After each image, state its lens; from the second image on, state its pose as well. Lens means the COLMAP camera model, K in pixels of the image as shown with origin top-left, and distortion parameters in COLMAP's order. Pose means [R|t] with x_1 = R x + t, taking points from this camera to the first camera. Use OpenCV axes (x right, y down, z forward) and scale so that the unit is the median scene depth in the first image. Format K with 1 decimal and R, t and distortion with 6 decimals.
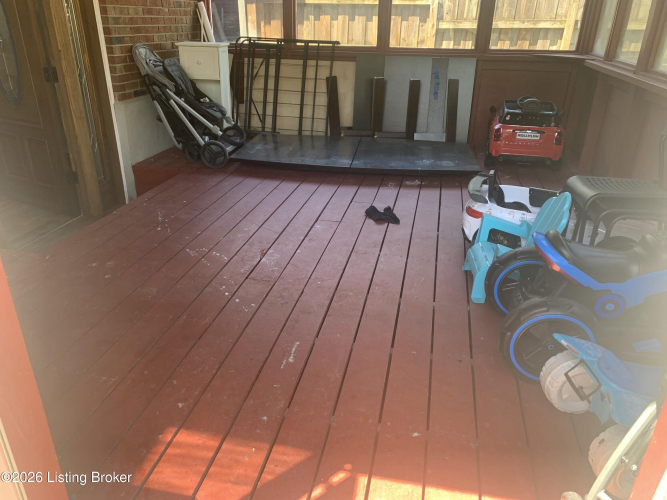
lens RADIAL K [[509.1, 0, 331.2], [0, 509.1, 251.5], [0, 0, 1]] dist [0.005211, 0.002354]
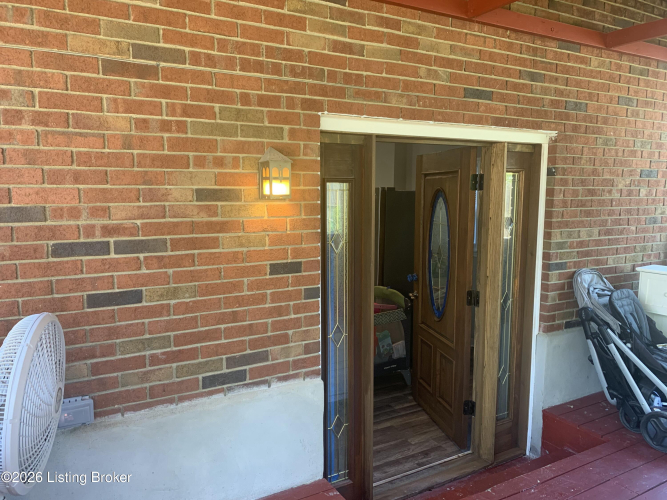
lens RADIAL K [[509.1, 0, 331.2], [0, 509.1, 251.5], [0, 0, 1]] dist [0.005211, 0.002354]
pose [[0.655457, 0.082340, -0.750731, -0.027803], [-0.309643, 0.935949, -0.167692, -0.168514], [0.688838, 0.342374, 0.638970, 0.178037]]
